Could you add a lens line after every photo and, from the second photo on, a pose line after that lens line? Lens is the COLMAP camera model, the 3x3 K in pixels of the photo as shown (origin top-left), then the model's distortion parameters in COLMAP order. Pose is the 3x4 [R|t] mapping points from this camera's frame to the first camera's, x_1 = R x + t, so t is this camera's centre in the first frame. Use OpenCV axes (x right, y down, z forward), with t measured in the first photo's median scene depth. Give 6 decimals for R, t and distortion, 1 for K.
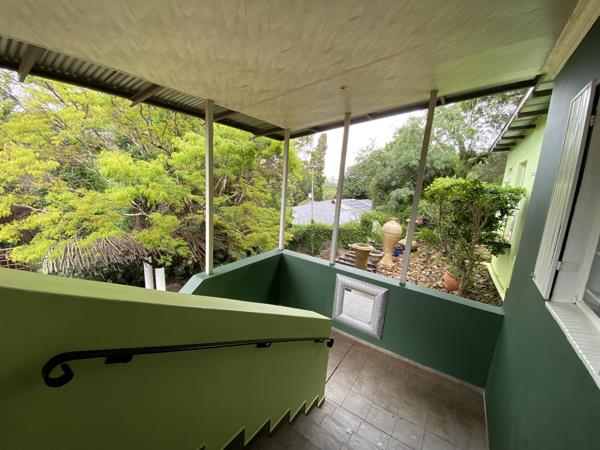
lens RADIAL K [[241.1, 0, 300.0], [0, 241.1, 225.0], [0, 0, 1]] dist [0.010521, -0.017623]
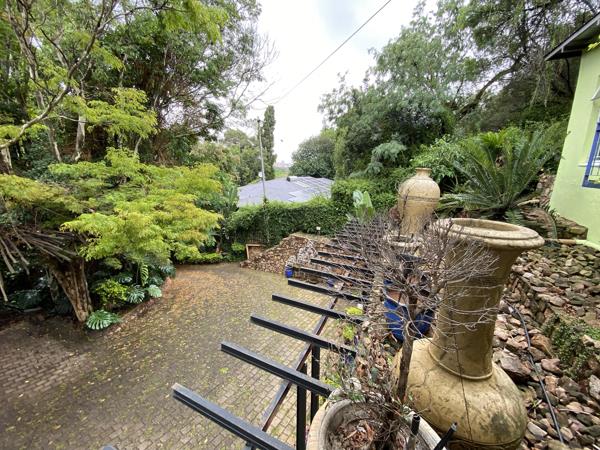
lens RADIAL K [[241.1, 0, 300.0], [0, 241.1, 225.0], [0, 0, 1]] dist [0.010521, -0.017623]
pose [[0.979282, -0.081496, 0.185378, 0.008215], [0.070098, 0.995271, 0.067238, 0.011452], [-0.189981, -0.052850, 0.980364, 0.161894]]
